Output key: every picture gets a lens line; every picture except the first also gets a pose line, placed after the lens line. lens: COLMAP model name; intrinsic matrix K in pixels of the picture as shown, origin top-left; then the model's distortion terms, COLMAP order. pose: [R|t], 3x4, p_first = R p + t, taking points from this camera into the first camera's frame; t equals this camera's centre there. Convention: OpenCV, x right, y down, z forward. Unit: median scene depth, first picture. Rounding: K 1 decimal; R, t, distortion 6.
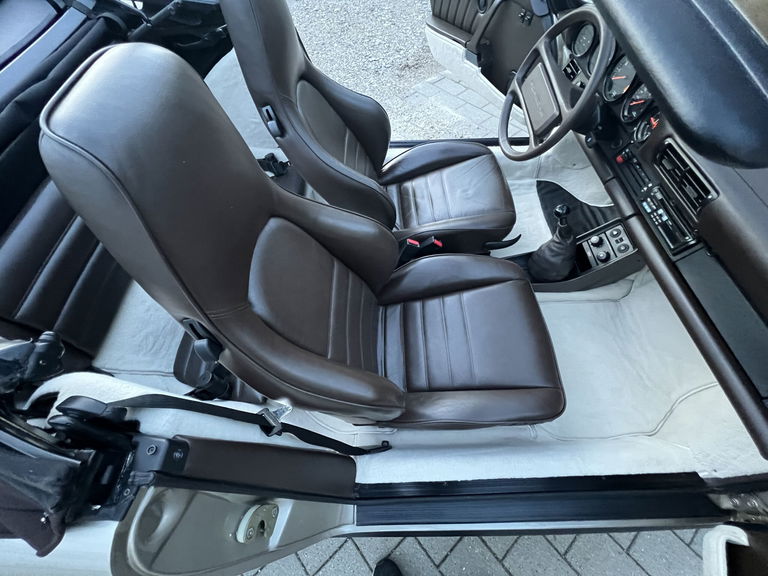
lens RADIAL K [[308.4, 0, 382.5], [0, 308.4, 285.2], [0, 0, 1]] dist [0.001426, -0.000195]
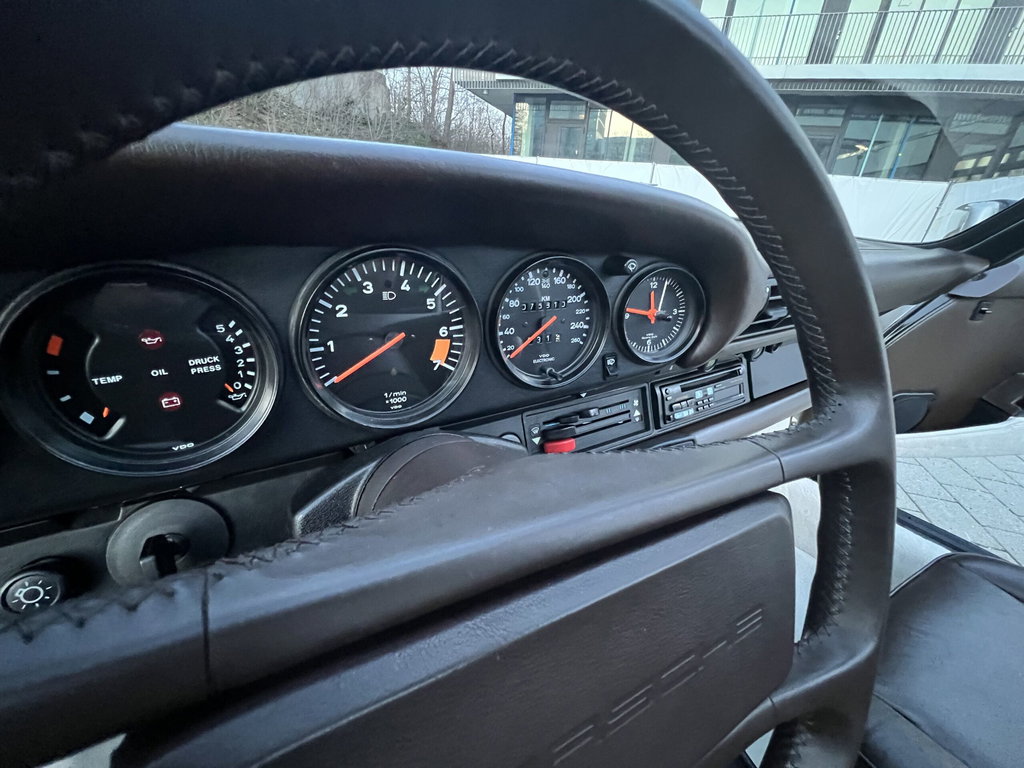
lens RADIAL K [[411.4, 0, 514.7], [0, 411.4, 377.7], [0, 0, 1]] dist [0.003407, 0.000143]
pose [[-0.497398, -0.357727, 0.790333, 0.480996], [0.722900, 0.332731, 0.605562, -0.822660], [-0.479594, 0.872537, 0.093102, 0.981699]]
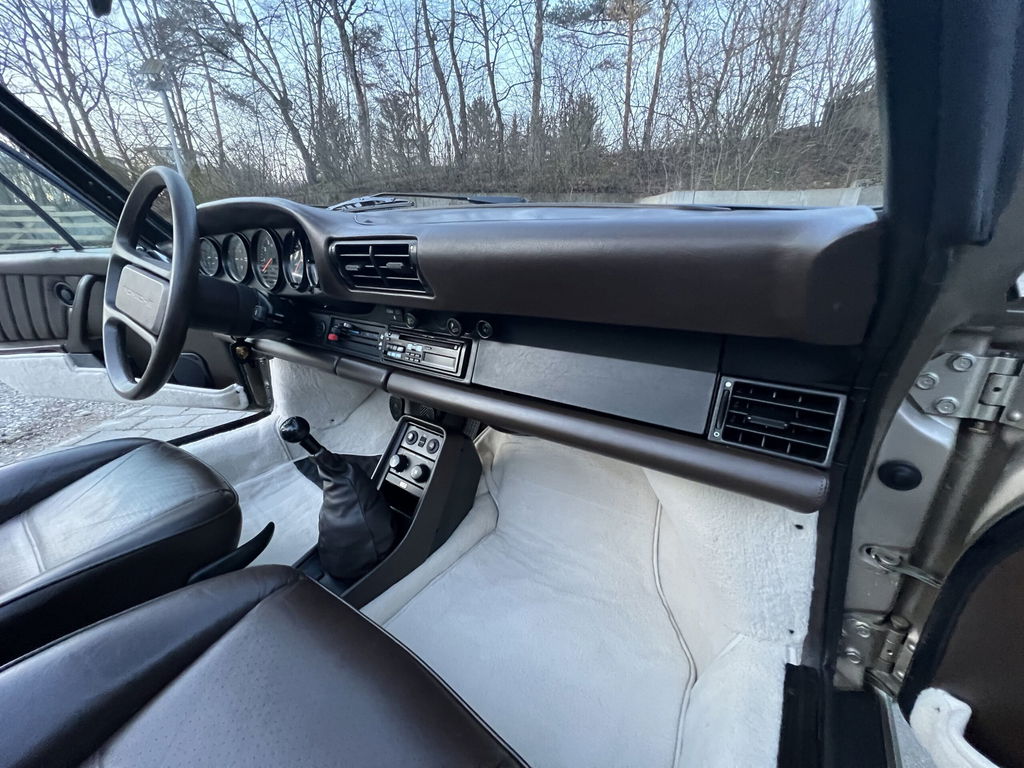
lens RADIAL K [[411.2, 0, 503.3], [0, 411.2, 379.5], [0, 0, 1]] dist [0.001426, -0.000195]
pose [[0.616040, -0.251182, 0.746594, 0.338430], [0.678219, 0.651195, -0.340536, 0.211377], [-0.400642, 0.716138, 0.571518, 0.447740]]
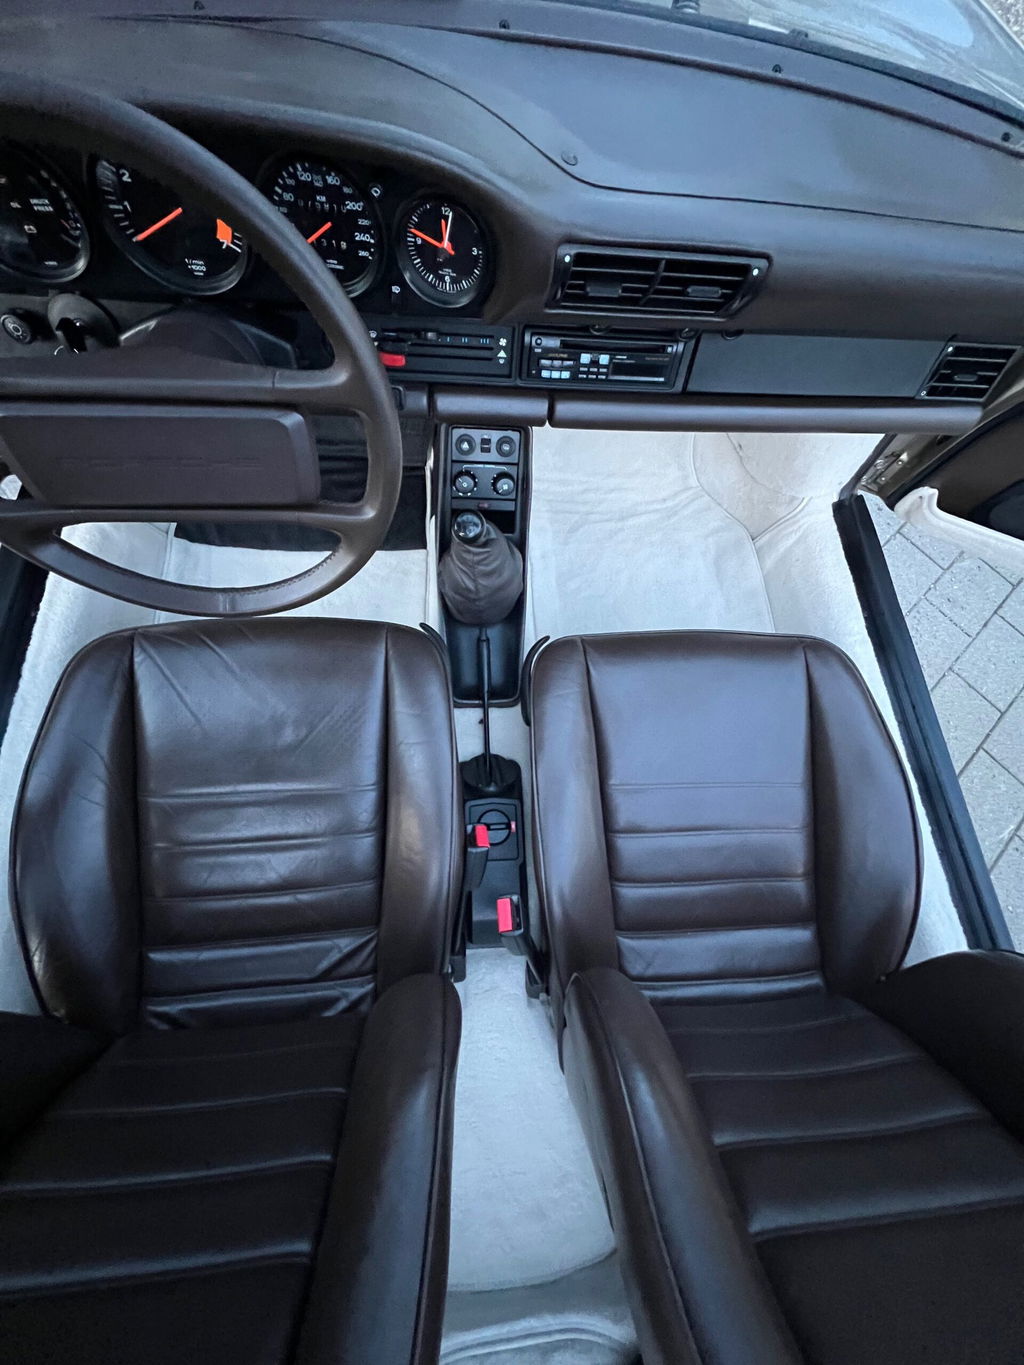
lens RADIAL K [[548.2, 0, 507.3], [0, 548.2, 676.9], [0, 0, 1]] dist [0.001426, -0.000195]
pose [[-0.027002, -0.932098, 0.361197, 0.147801], [0.804832, 0.194035, 0.560889, -0.650997], [-0.592889, 0.305848, 0.744943, 0.557712]]
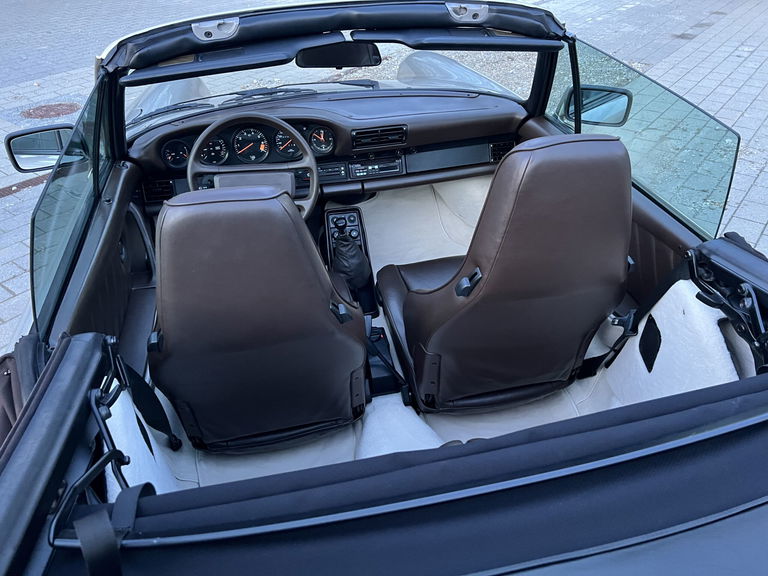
lens RADIAL K [[574.7, 0, 384.9], [0, 574.7, 288.1], [0, 0, 1]] dist [0.057209, -0.061409]
pose [[-0.179823, -0.544006, 0.819586, -1.436031], [0.861270, 0.315469, 0.398364, -0.971660], [-0.475266, 0.777520, 0.411808, 0.293212]]
